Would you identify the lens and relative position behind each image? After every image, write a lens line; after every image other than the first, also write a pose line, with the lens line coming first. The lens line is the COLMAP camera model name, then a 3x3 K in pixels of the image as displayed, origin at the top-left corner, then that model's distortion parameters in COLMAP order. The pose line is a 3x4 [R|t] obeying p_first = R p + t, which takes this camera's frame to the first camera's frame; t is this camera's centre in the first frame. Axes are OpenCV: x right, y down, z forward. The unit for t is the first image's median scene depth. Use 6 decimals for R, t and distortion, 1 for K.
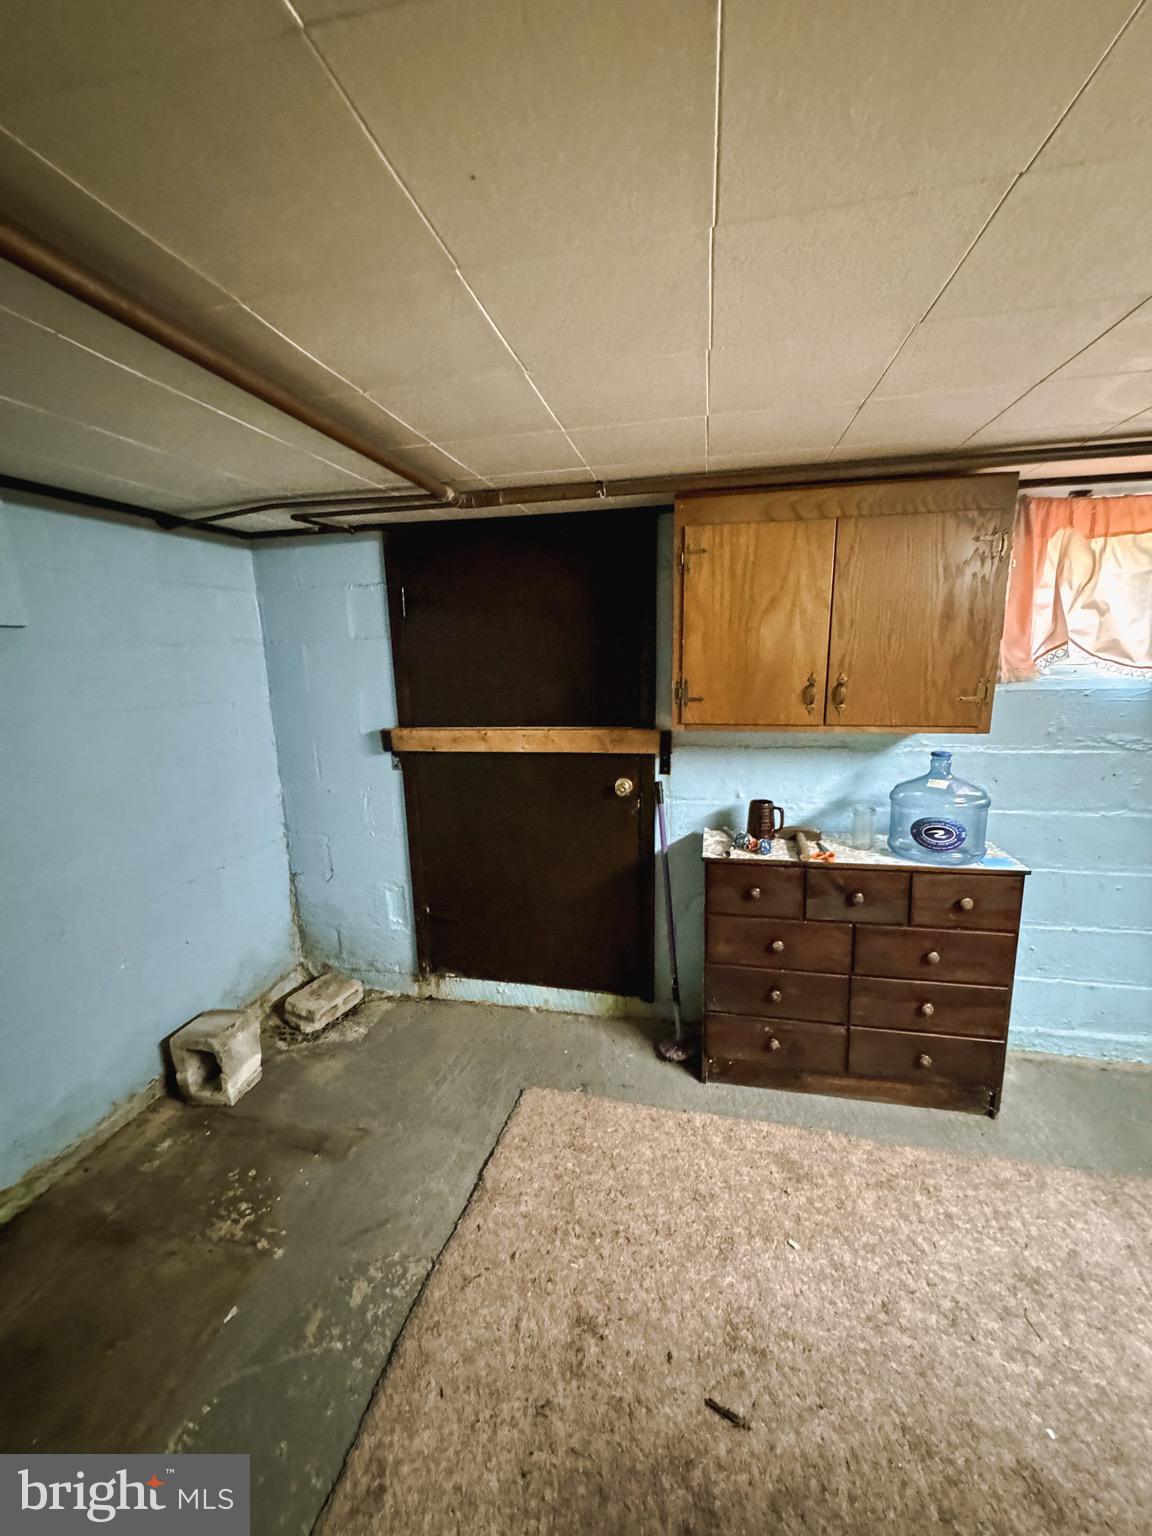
lens RADIAL K [[612.1, 0, 578.6], [0, 612.1, 763.5], [0, 0, 1]] dist [-0.000735, 0.000369]
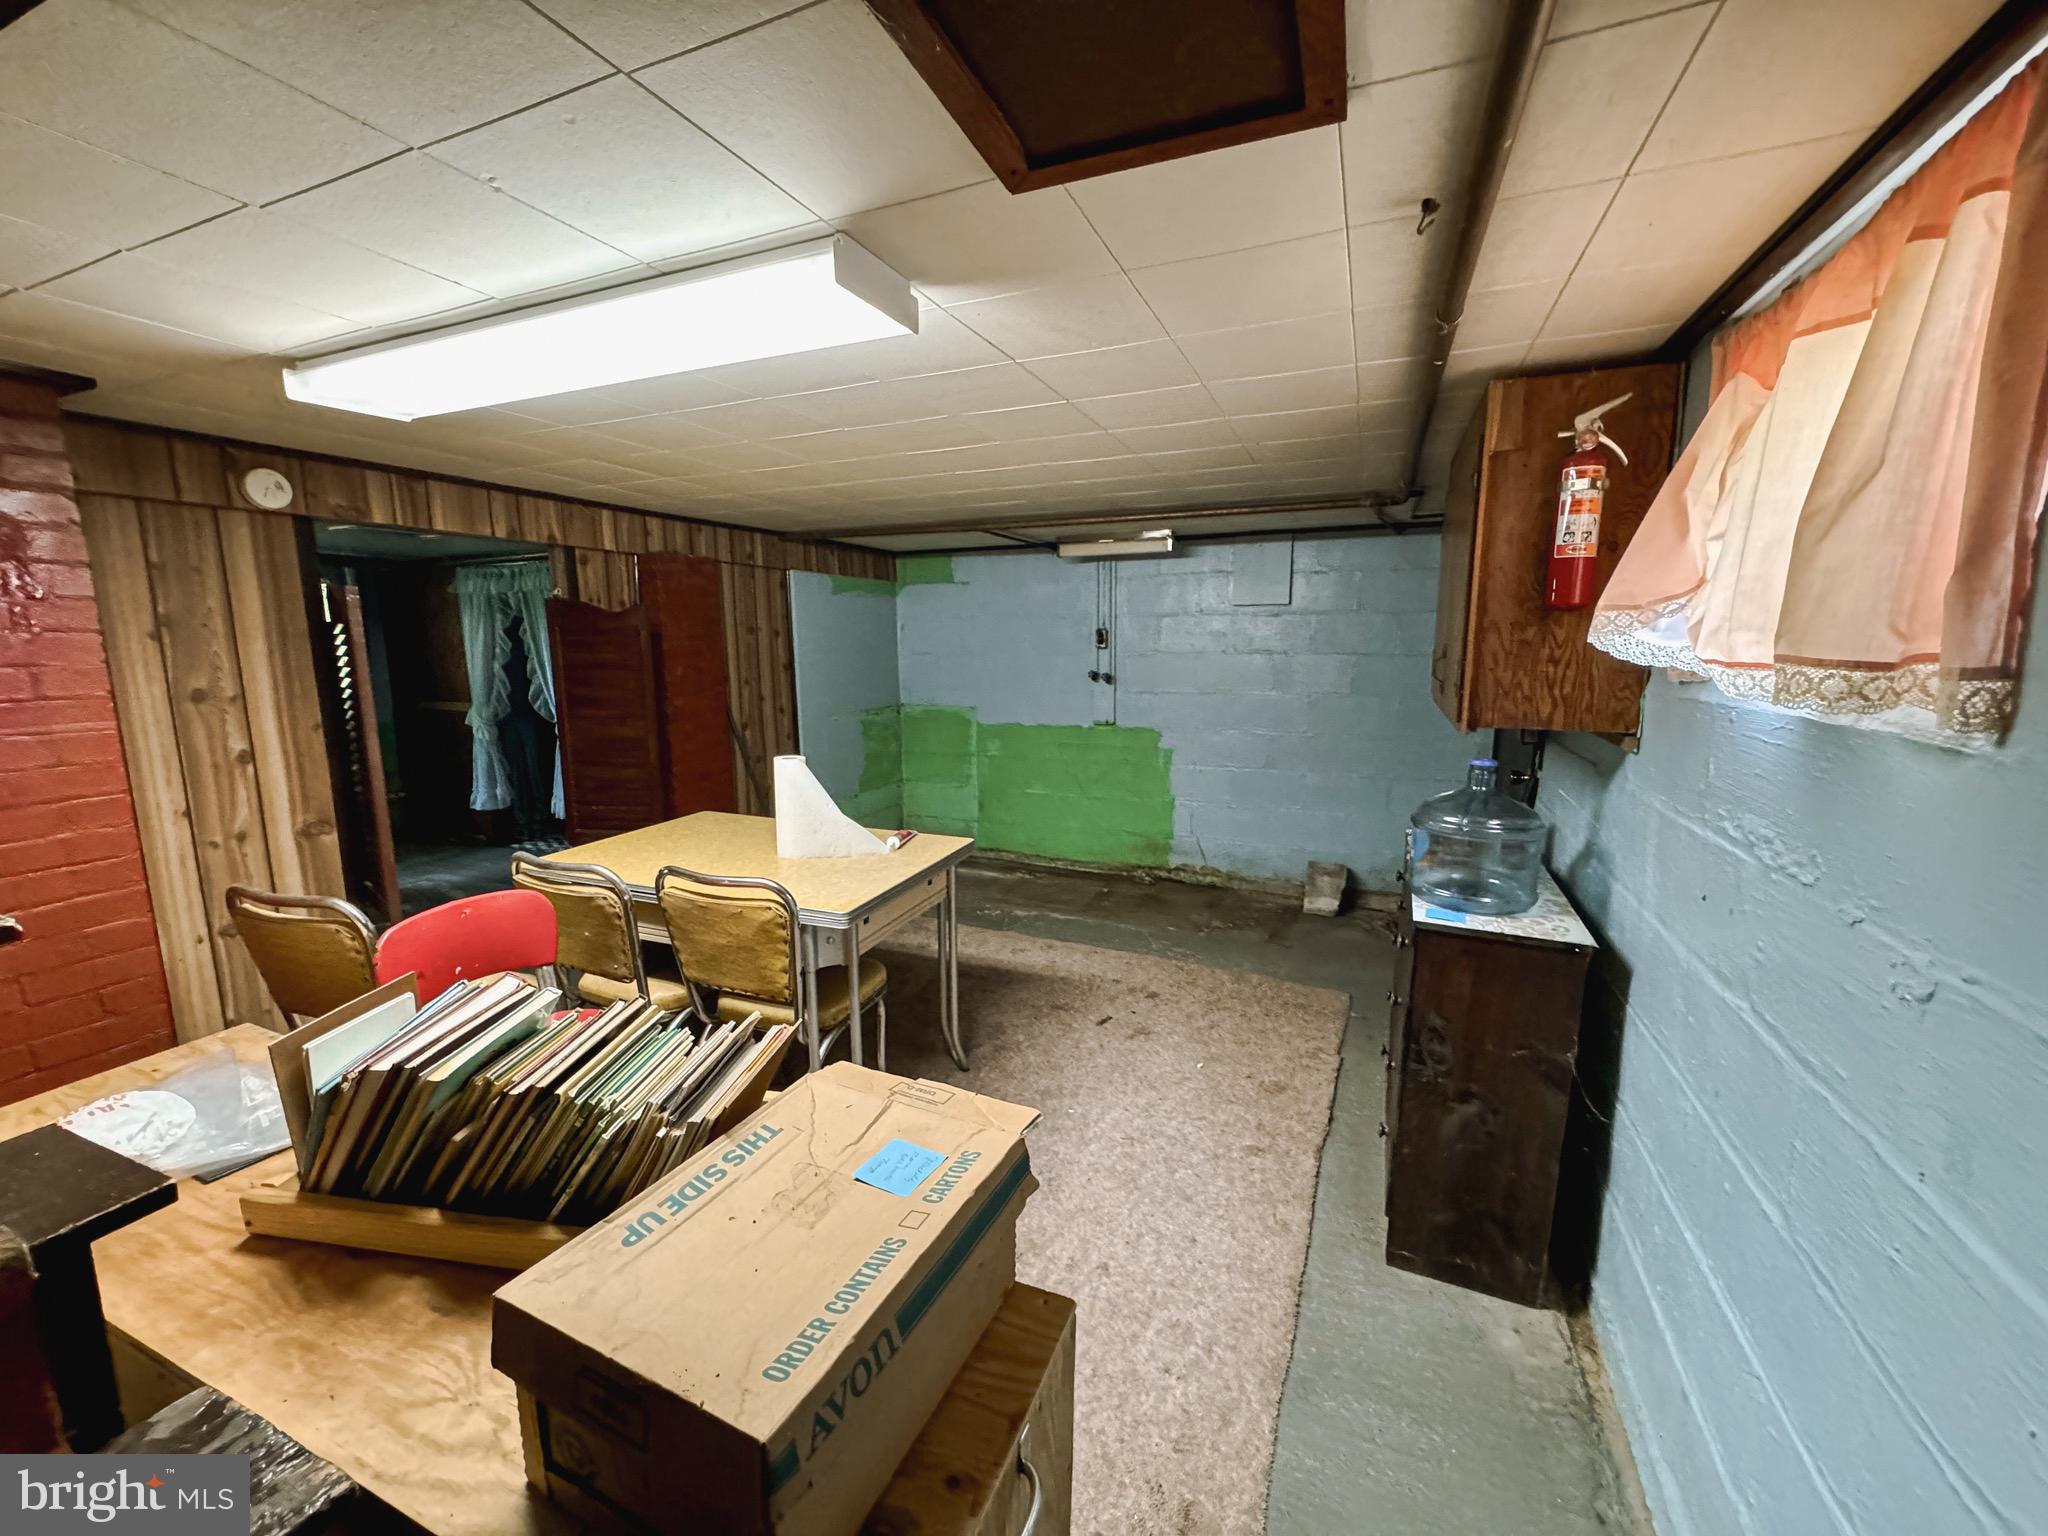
lens RADIAL K [[816.1, 0, 1023.4], [0, 816.1, 768.1], [0, 0, 1]] dist [-0.000735, 0.000369]
pose [[-0.200789, 0.177767, -0.963371, 1.710952], [-0.179807, 0.960004, 0.214621, -0.119753], [0.962992, 0.216314, -0.160794, 0.660269]]
